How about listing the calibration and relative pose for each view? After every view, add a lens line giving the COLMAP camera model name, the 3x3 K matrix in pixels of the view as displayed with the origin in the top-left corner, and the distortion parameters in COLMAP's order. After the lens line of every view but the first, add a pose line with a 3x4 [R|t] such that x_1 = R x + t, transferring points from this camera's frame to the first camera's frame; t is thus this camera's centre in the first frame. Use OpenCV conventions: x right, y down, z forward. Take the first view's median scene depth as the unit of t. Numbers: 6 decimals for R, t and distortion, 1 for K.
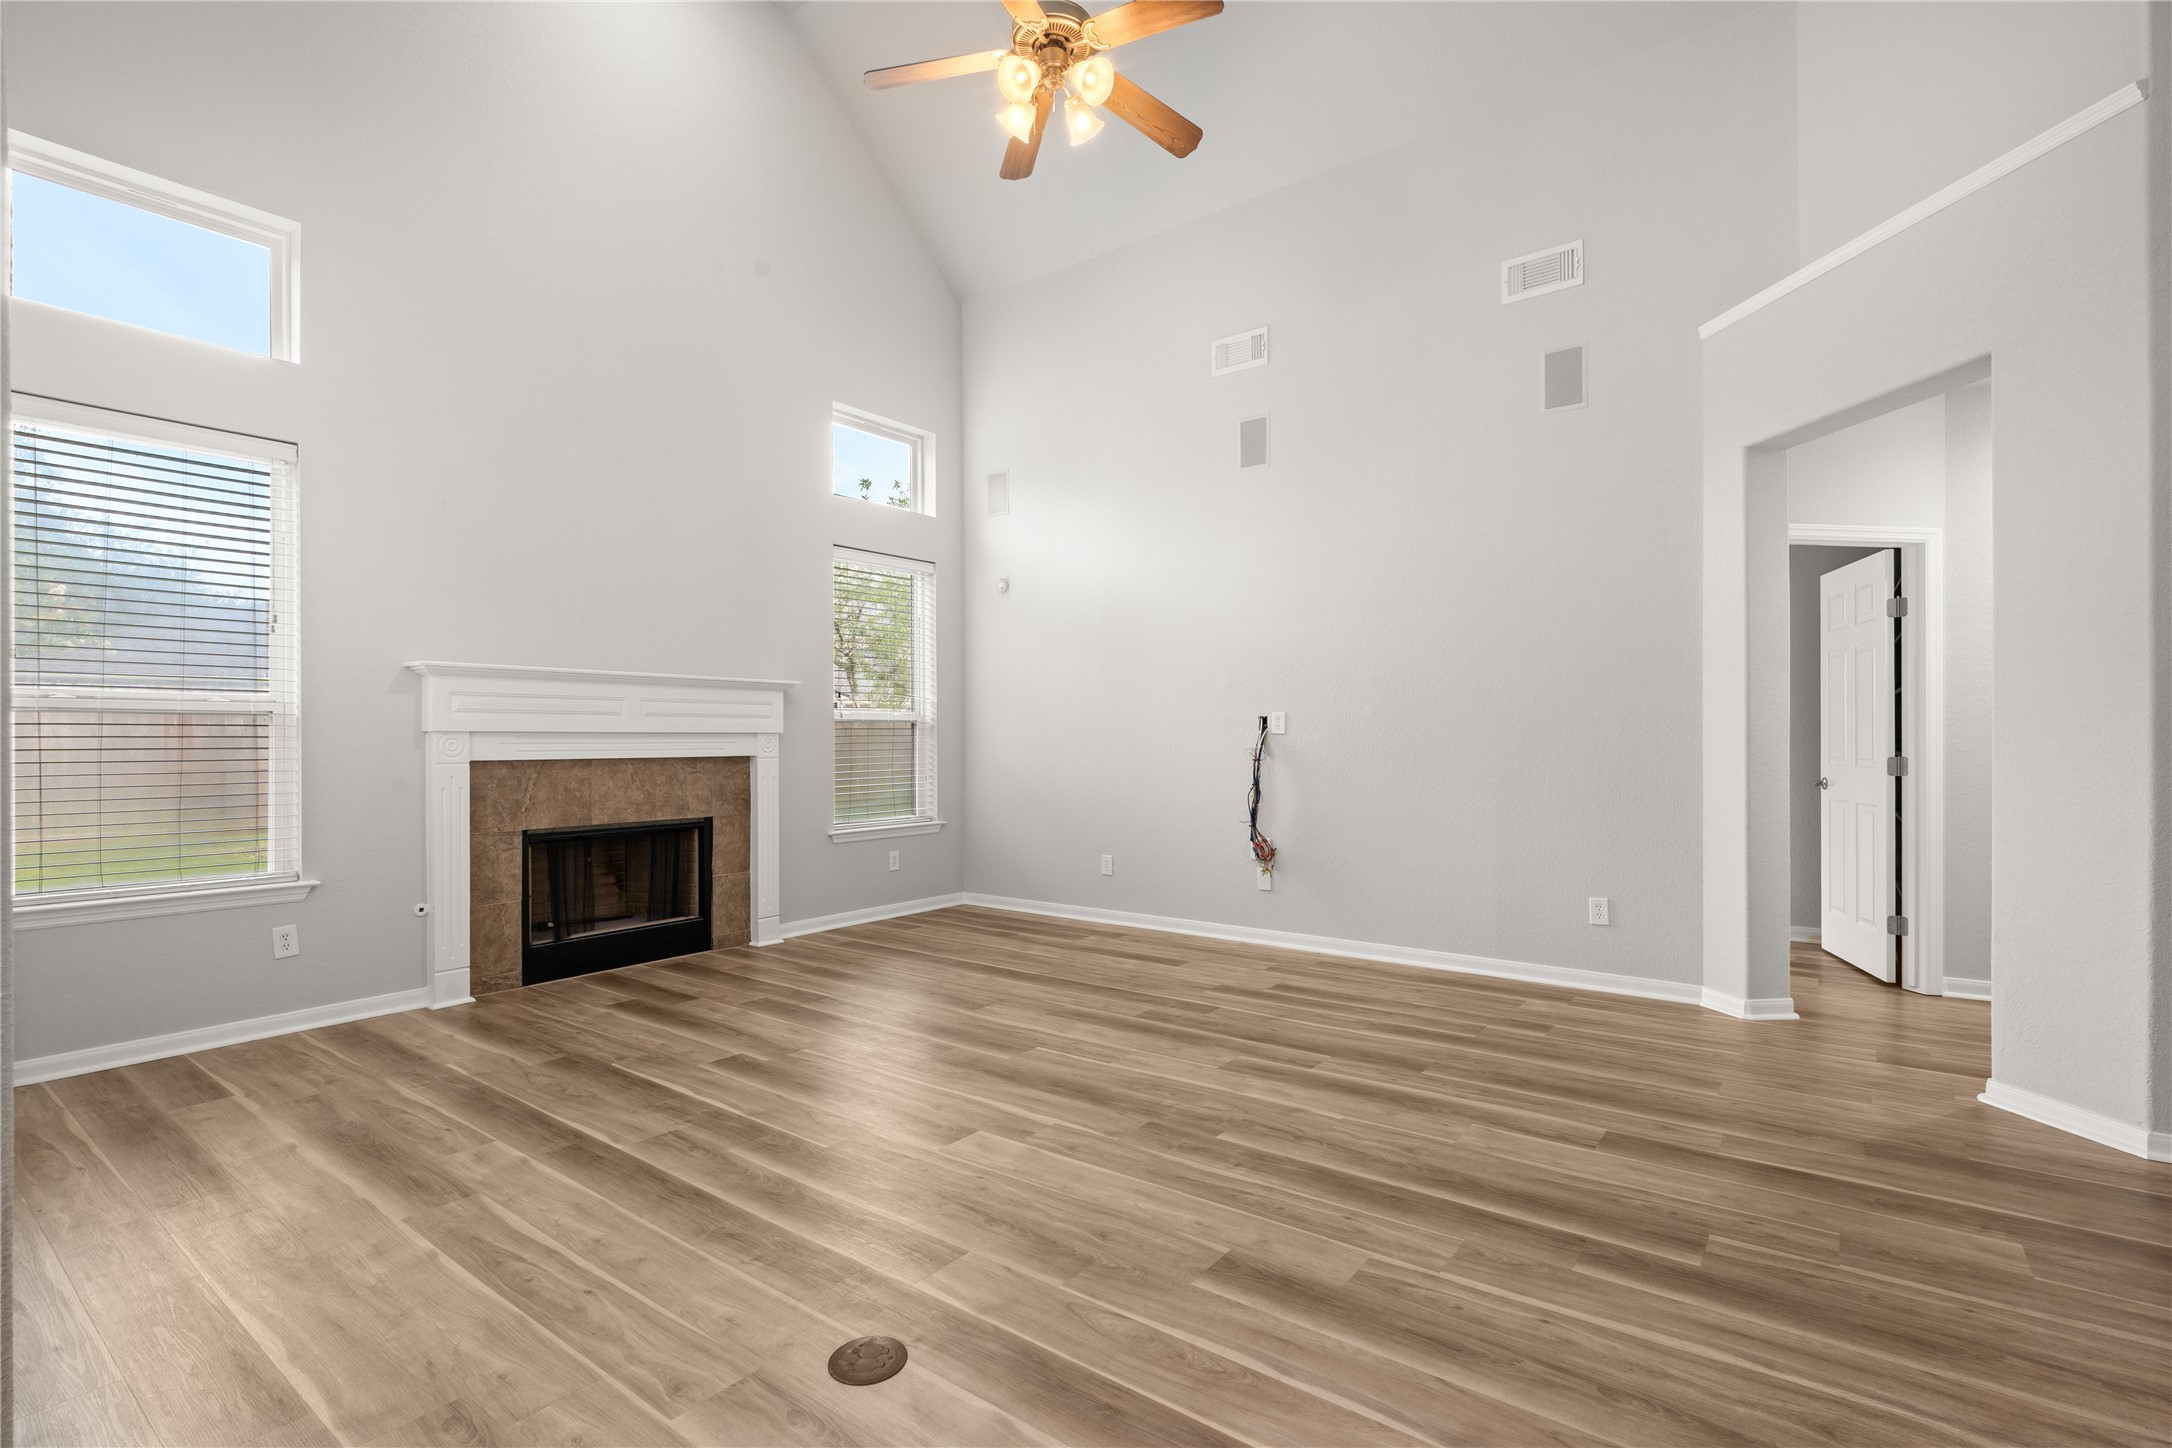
lens RADIAL K [[994.1, 0, 1088.6], [0, 994.1, 734.8], [0, 0, 1]] dist [-0.002595, -0.000708]
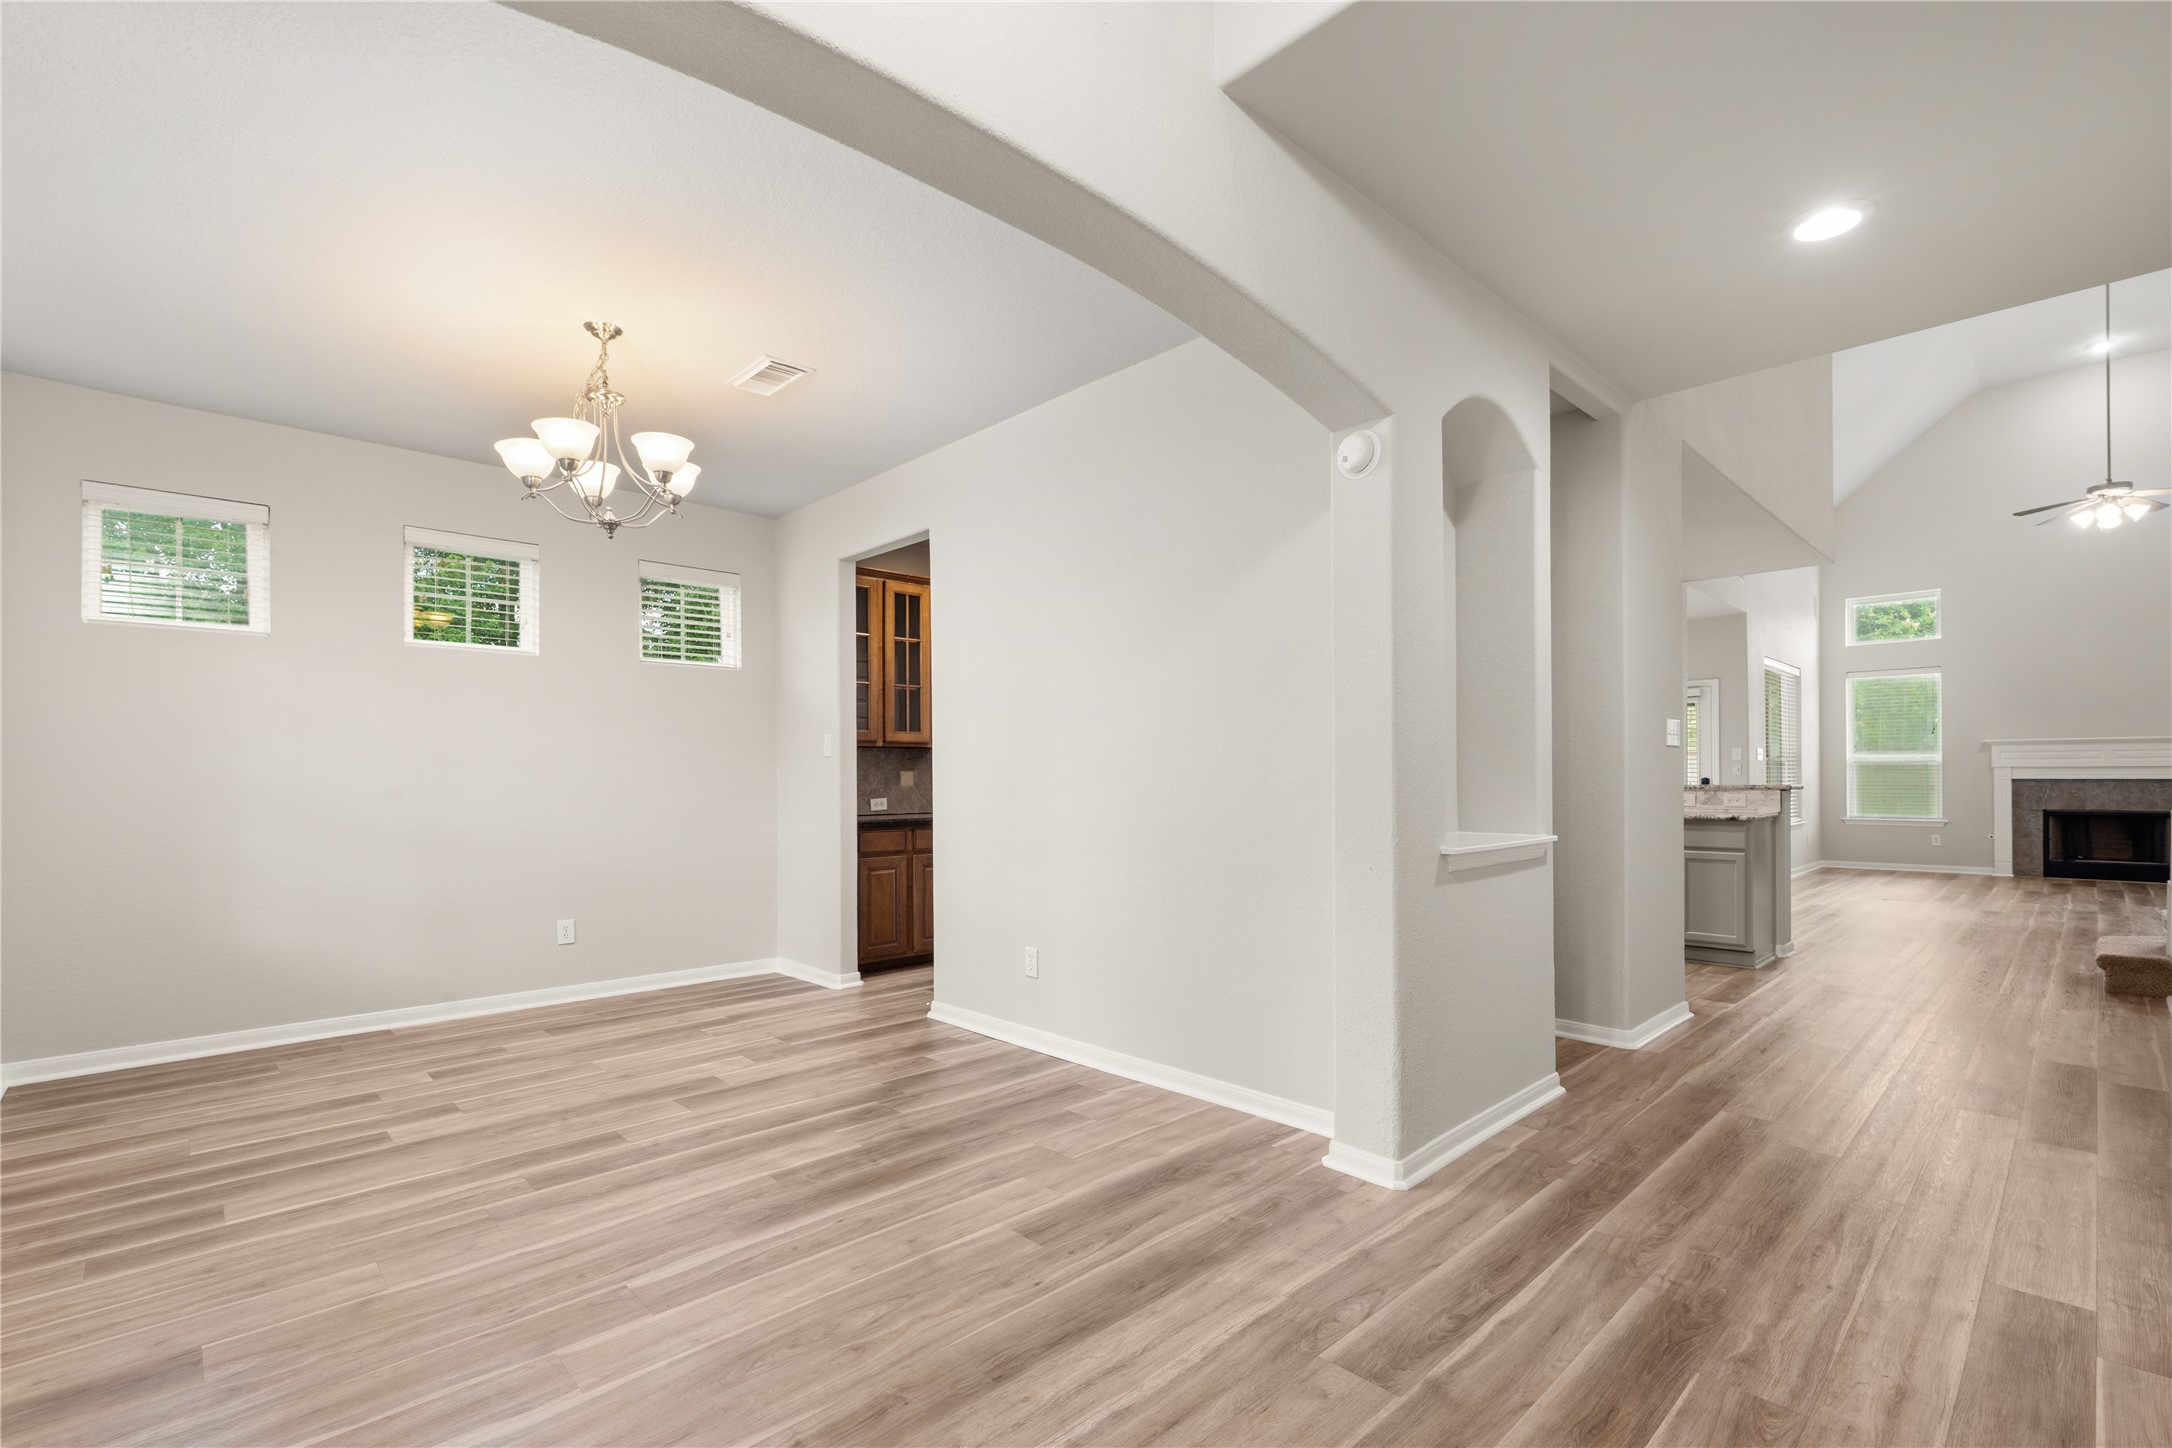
lens RADIAL K [[970.7, 0, 1094.7], [0, 970.7, 789.4], [0, 0, 1]] dist [-0.002035, 0.000009]
pose [[-0.151027, 0.019384, -0.988340, 2.245144], [0.009416, 0.999791, 0.018169, -0.013693], [0.988485, -0.006562, -0.151178, -0.948635]]
